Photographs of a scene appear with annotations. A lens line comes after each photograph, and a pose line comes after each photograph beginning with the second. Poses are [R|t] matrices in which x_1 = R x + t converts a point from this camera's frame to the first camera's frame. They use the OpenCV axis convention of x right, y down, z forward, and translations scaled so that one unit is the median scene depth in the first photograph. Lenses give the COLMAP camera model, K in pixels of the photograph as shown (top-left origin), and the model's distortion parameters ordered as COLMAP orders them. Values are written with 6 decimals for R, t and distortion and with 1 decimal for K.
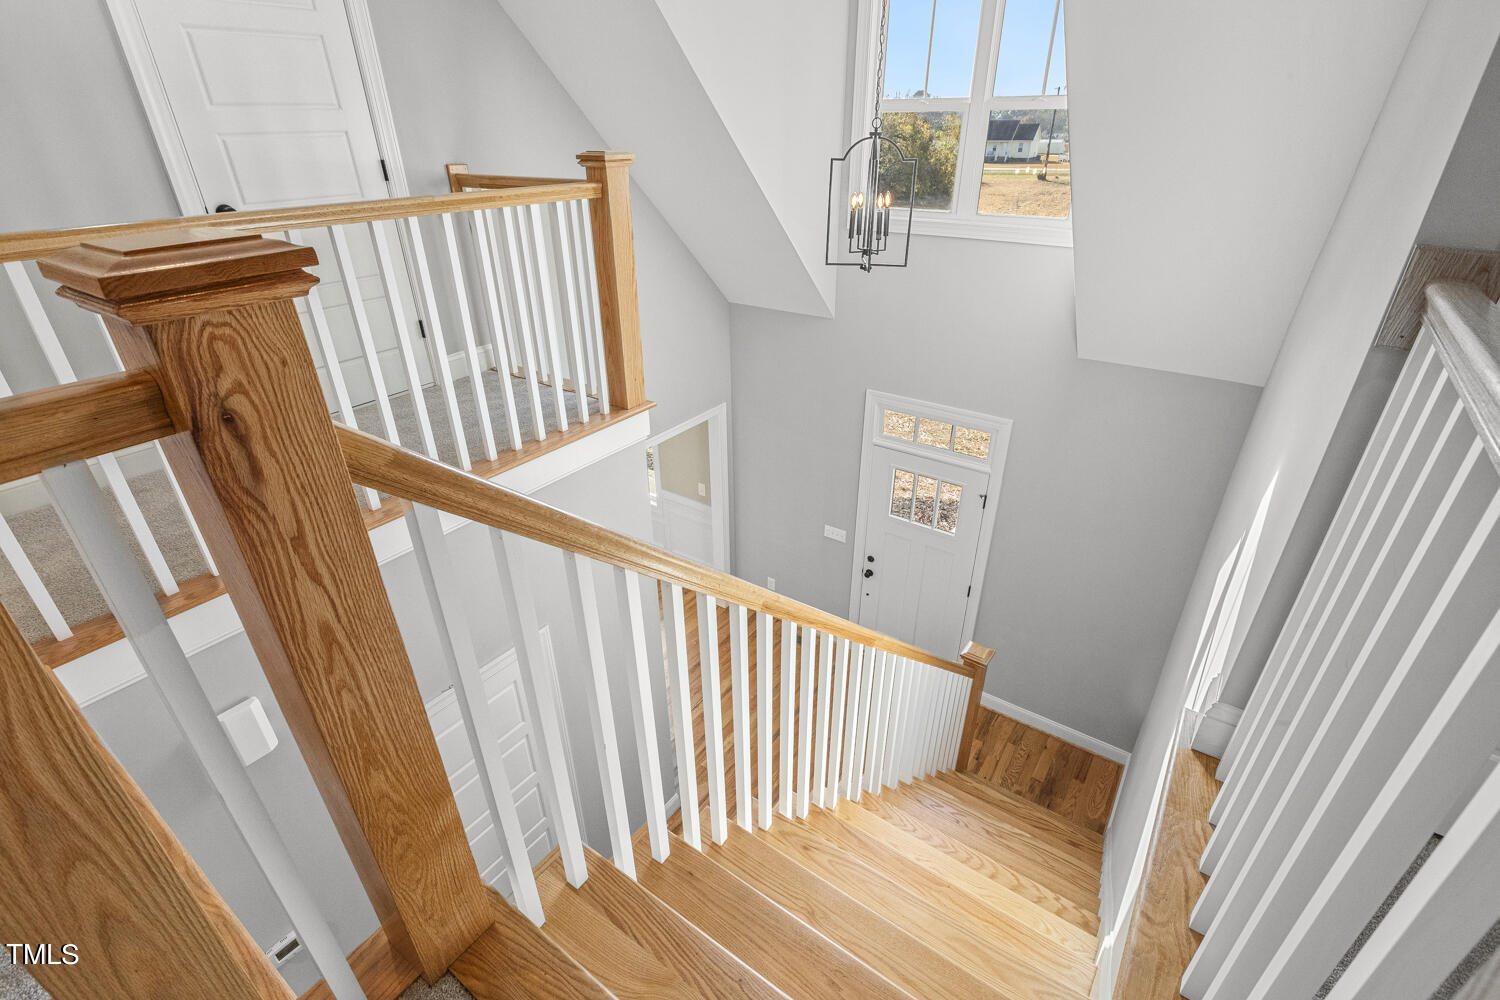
lens RADIAL K [[694.5, 0, 750.0], [0, 694.5, 500.0], [0, 0, 1]] dist [0.000648, 0.000067]
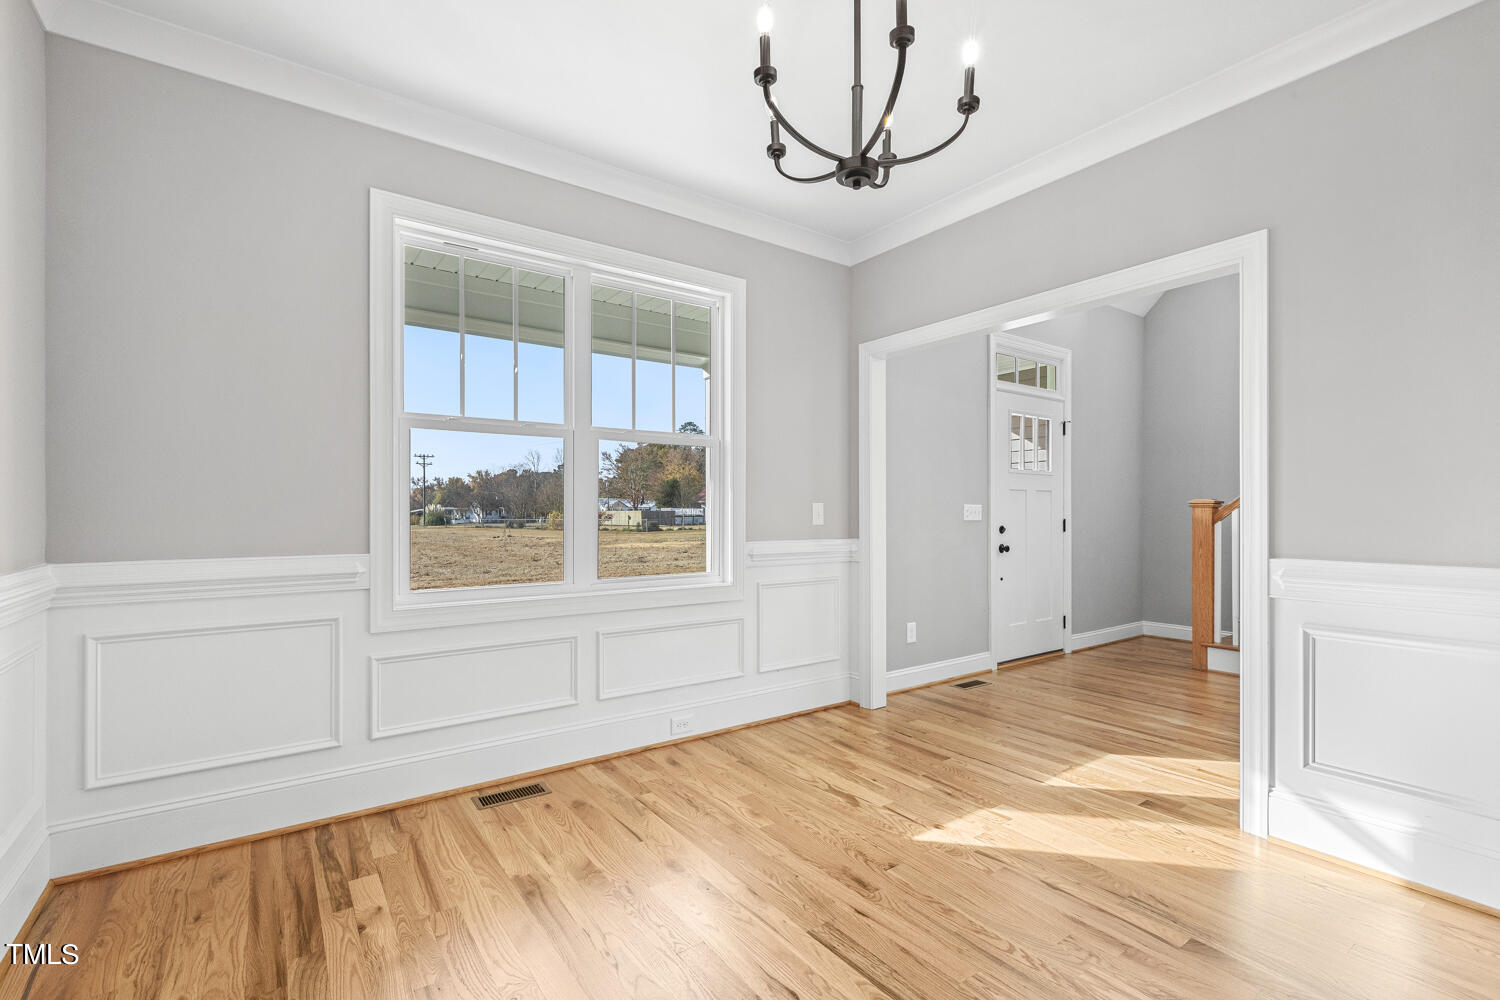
lens RADIAL K [[669.4, 0, 751.5], [0, 669.4, 509.7], [0, 0, 1]] dist [0.008941, -0.000056]
pose [[0.316393, 0.014132, 0.948523, -0.776558], [0.445725, 0.880427, -0.161795, 0.062125], [-0.837391, 0.473972, 0.272262, 1.082572]]
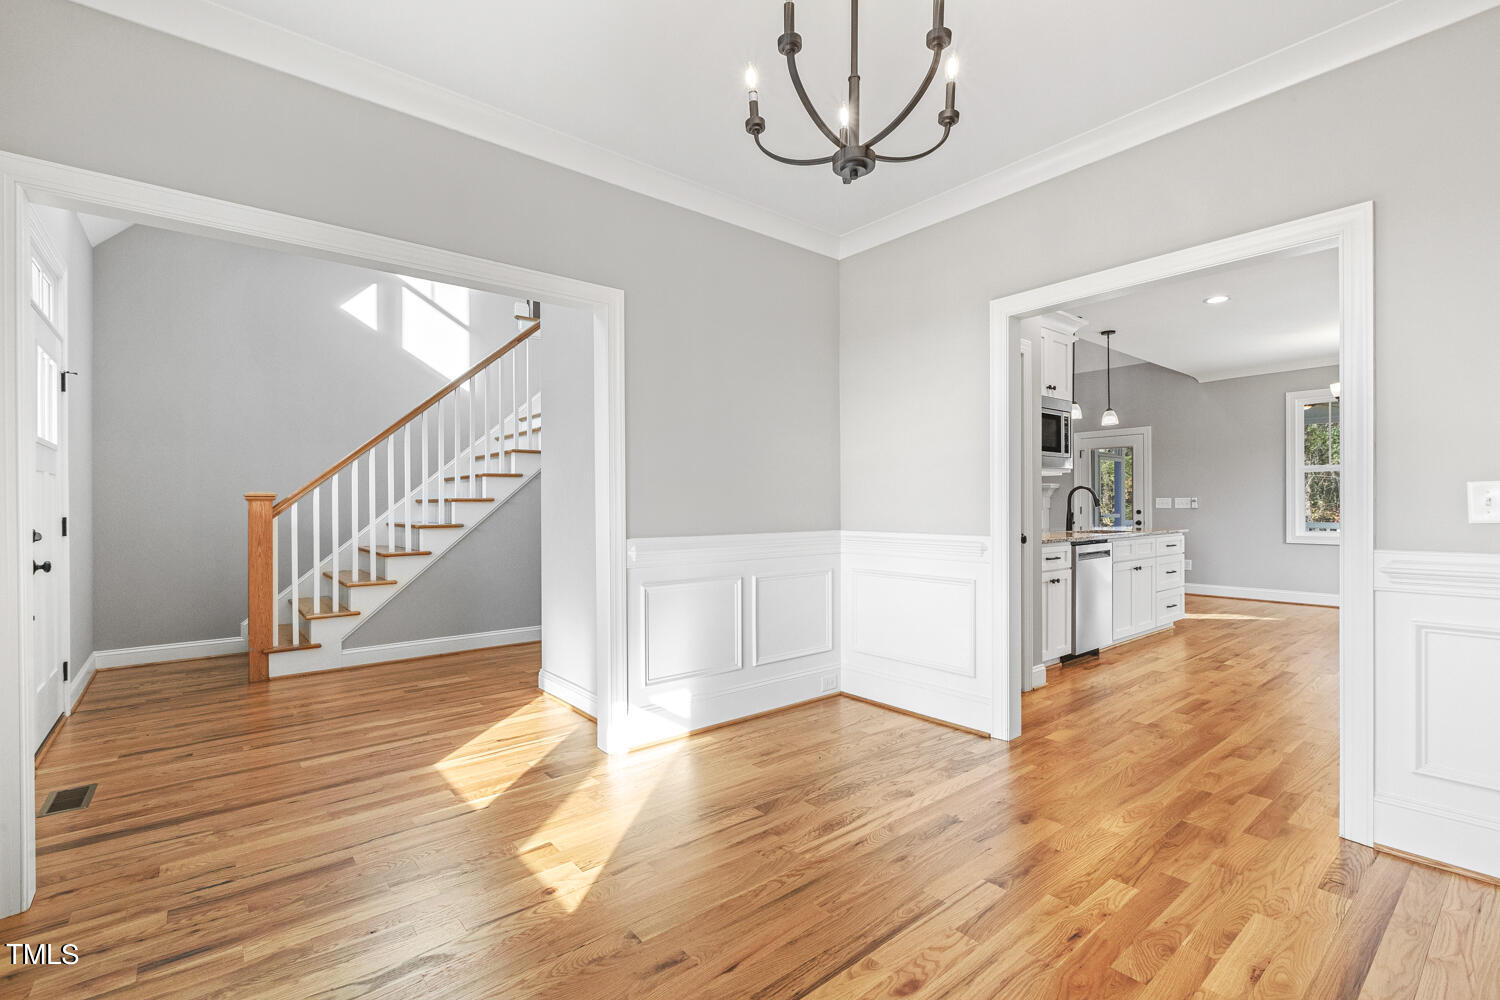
lens RADIAL K [[669.4, 0, 751.5], [0, 669.4, 509.7], [0, 0, 1]] dist [0.008941, -0.000056]
pose [[-0.965400, 0.012102, 0.260493, -0.516287], [0.135047, 0.877740, 0.459712, -0.100707], [-0.223082, 0.478984, -0.849004, 1.382194]]
